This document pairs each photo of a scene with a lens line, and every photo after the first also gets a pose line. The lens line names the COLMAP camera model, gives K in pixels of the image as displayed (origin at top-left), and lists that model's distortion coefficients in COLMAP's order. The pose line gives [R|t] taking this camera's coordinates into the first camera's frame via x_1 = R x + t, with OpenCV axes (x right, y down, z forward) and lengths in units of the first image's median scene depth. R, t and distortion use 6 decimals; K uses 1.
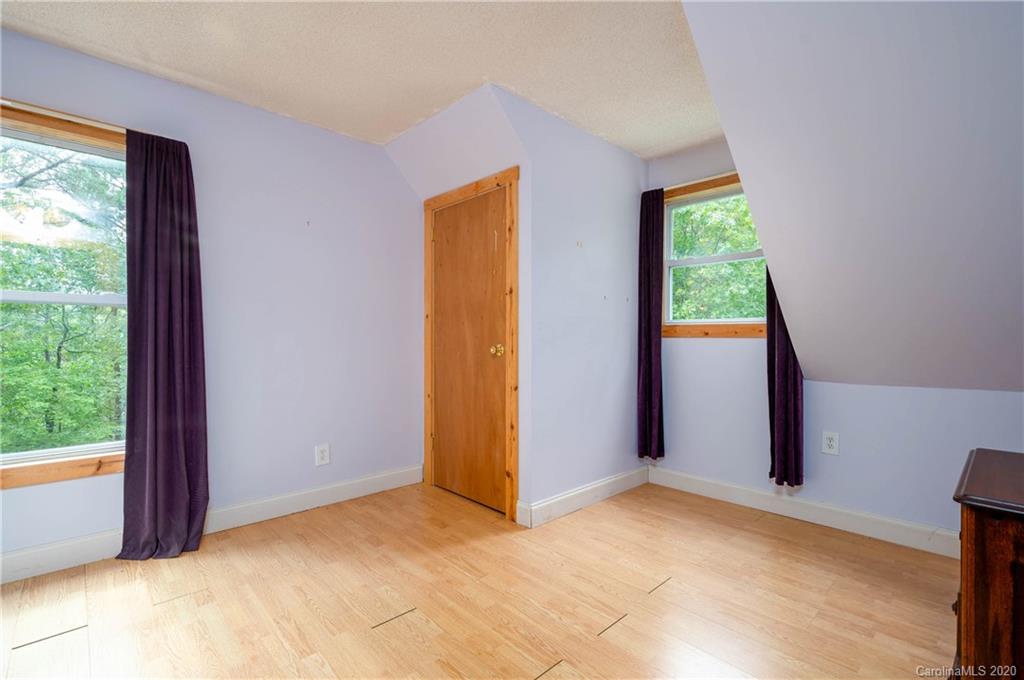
lens RADIAL K [[481.4, 0, 515.7], [0, 481.4, 343.7], [0, 0, 1]] dist [0.000785, 0.000195]
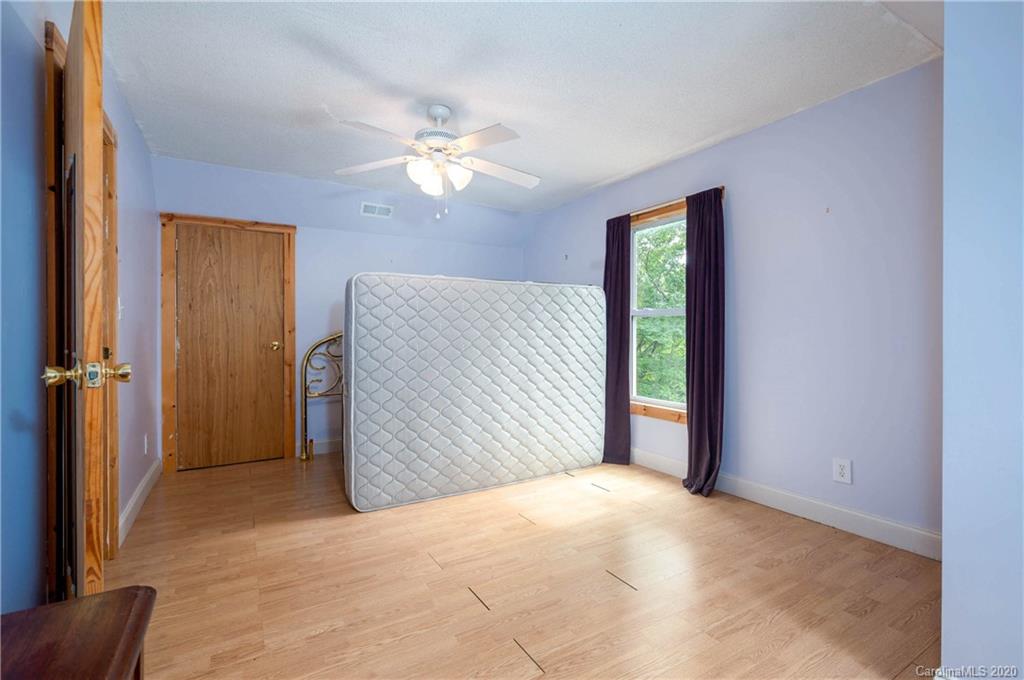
lens RADIAL K [[451.0, 0, 512.6], [0, 451.0, 336.7], [0, 0, 1]] dist [-0.001306, -0.000408]
pose [[-0.221186, 0.001008, -0.975231, 0.642869], [-0.012522, 0.999914, 0.003873, -0.006625], [0.975151, 0.013068, -0.221154, 0.742284]]
